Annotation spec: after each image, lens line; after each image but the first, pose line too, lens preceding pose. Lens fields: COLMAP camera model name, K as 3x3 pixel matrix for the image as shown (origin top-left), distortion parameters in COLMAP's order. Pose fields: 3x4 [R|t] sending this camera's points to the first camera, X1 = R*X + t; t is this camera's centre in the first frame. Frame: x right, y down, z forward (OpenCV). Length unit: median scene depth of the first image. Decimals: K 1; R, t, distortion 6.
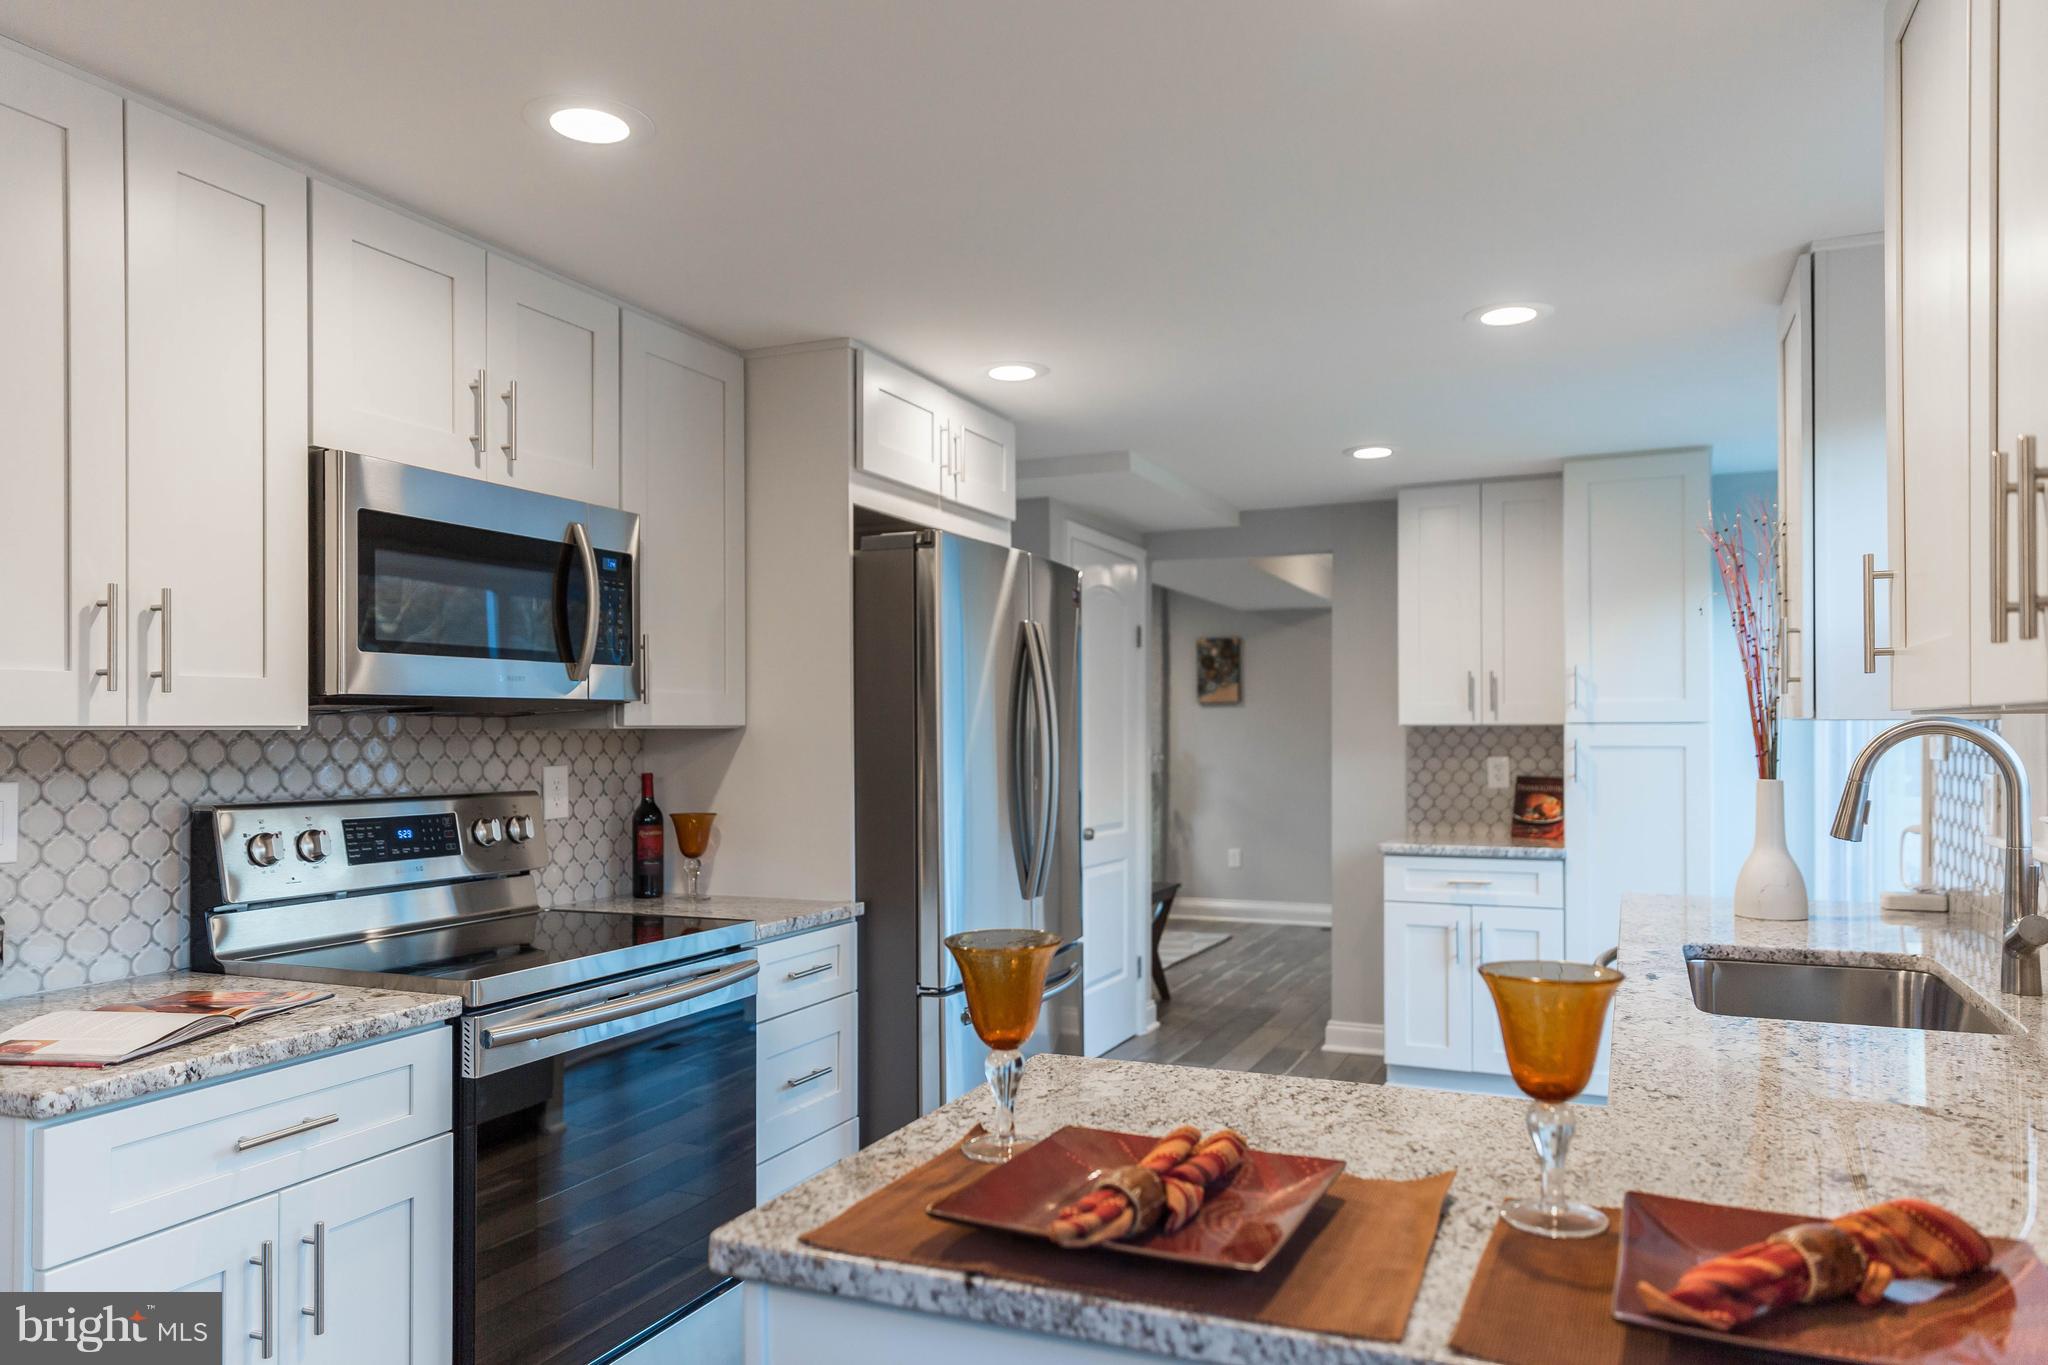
lens RADIAL K [[1420.2, 0, 1027.3], [0, 1420.2, 721.9], [0, 0, 1]] dist [-0.003025, -0.001123]
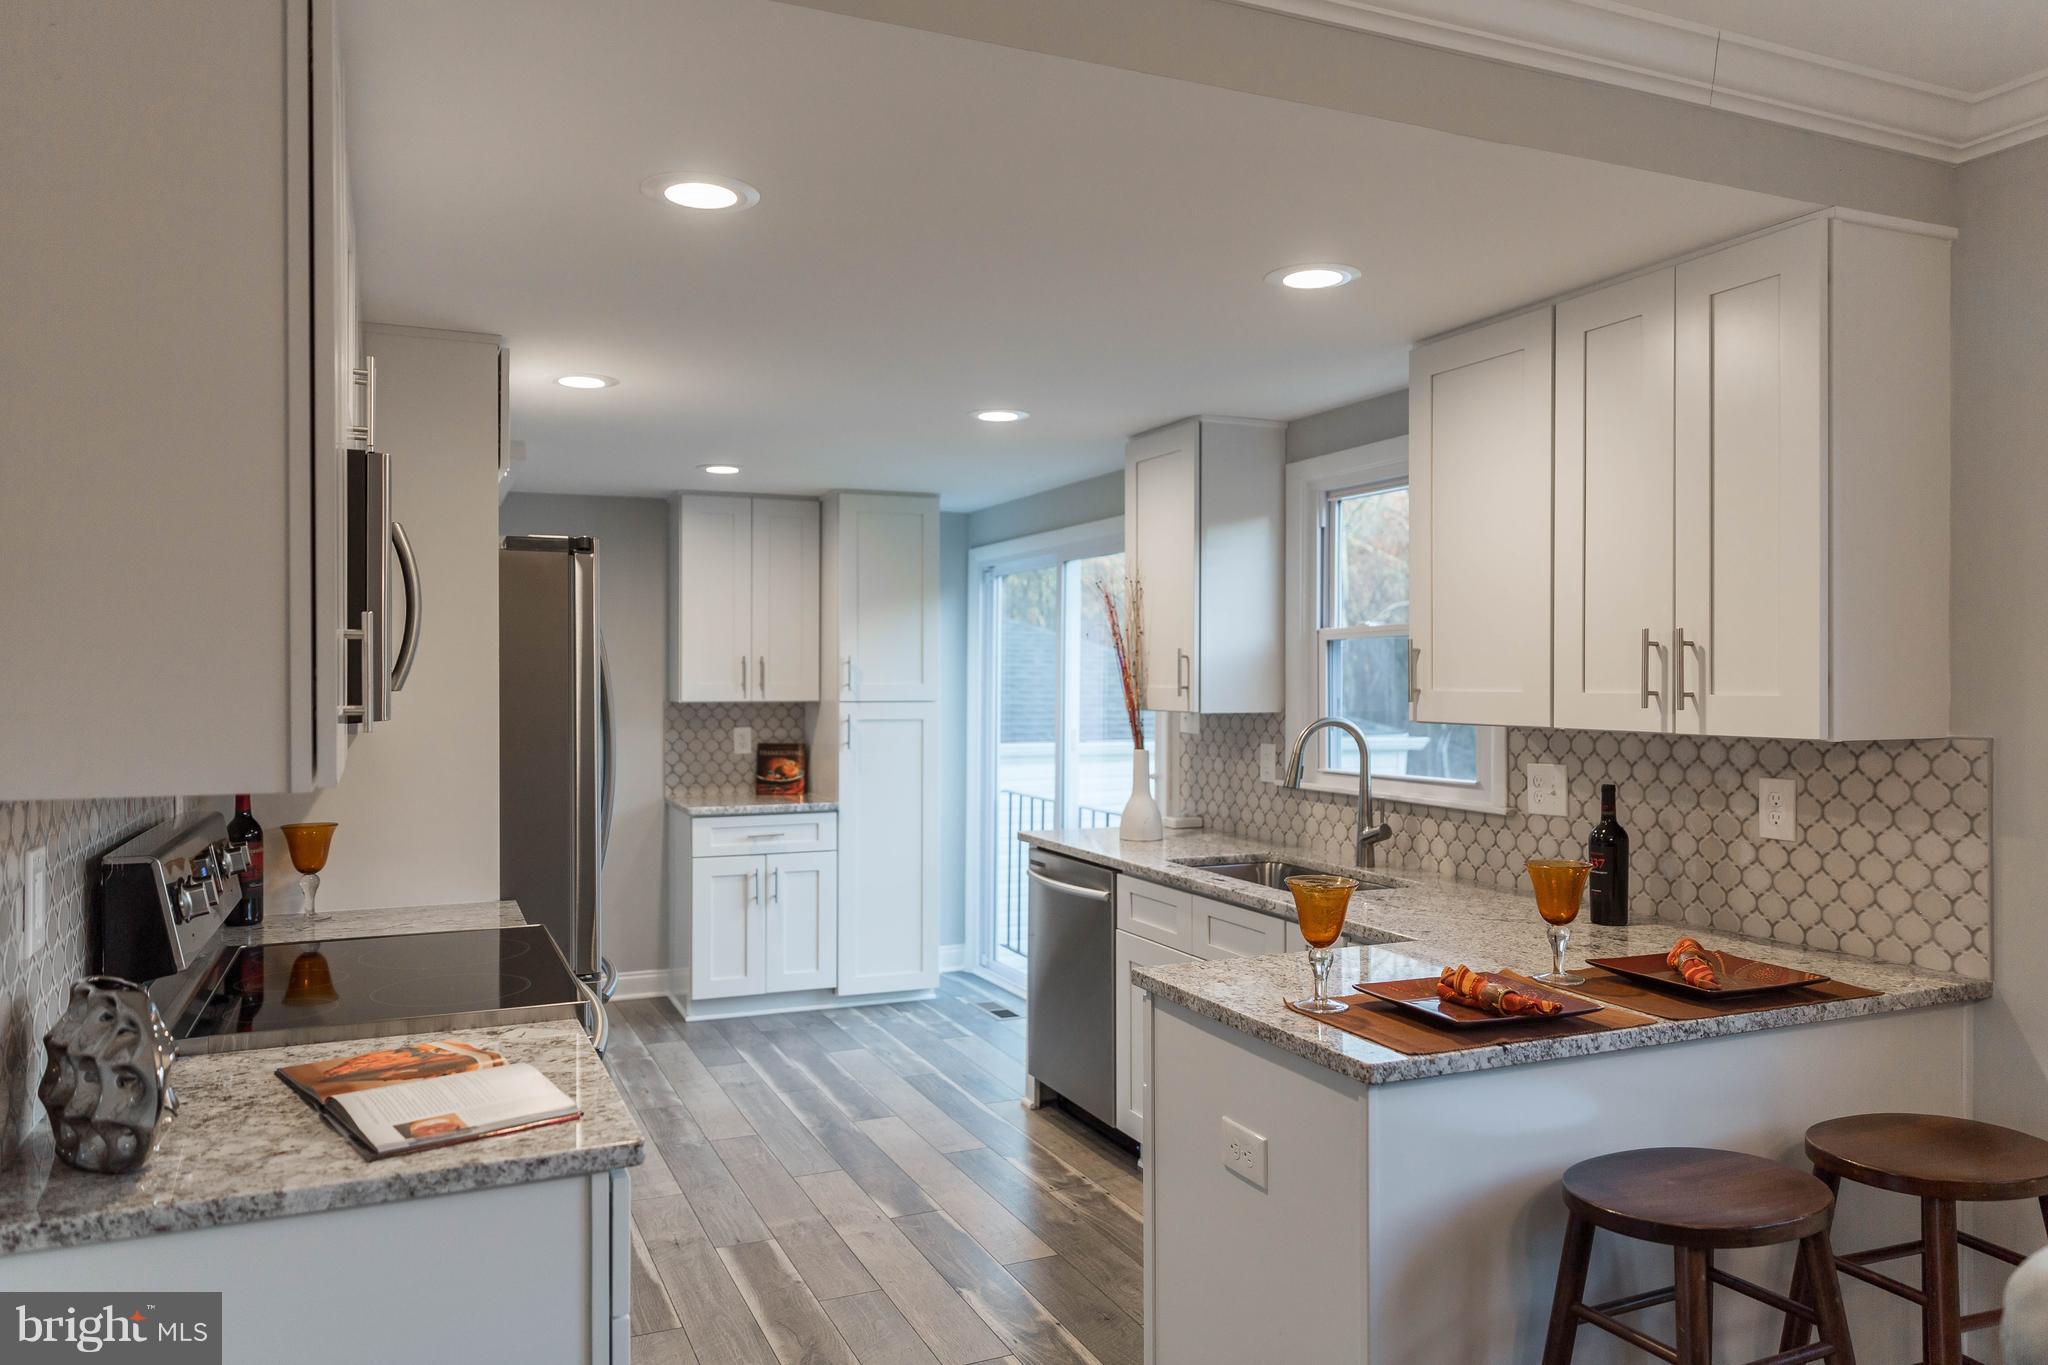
lens RADIAL K [[1403.4, 0, 1024.9], [0, 1403.4, 672.4], [0, 0, 1]] dist [0.008125, 0.001481]
pose [[0.687151, 0.004134, 0.726503, -0.391890], [-0.005414, 0.999985, -0.000570, -0.023945], [-0.726494, -0.003541, 0.687164, 0.032218]]
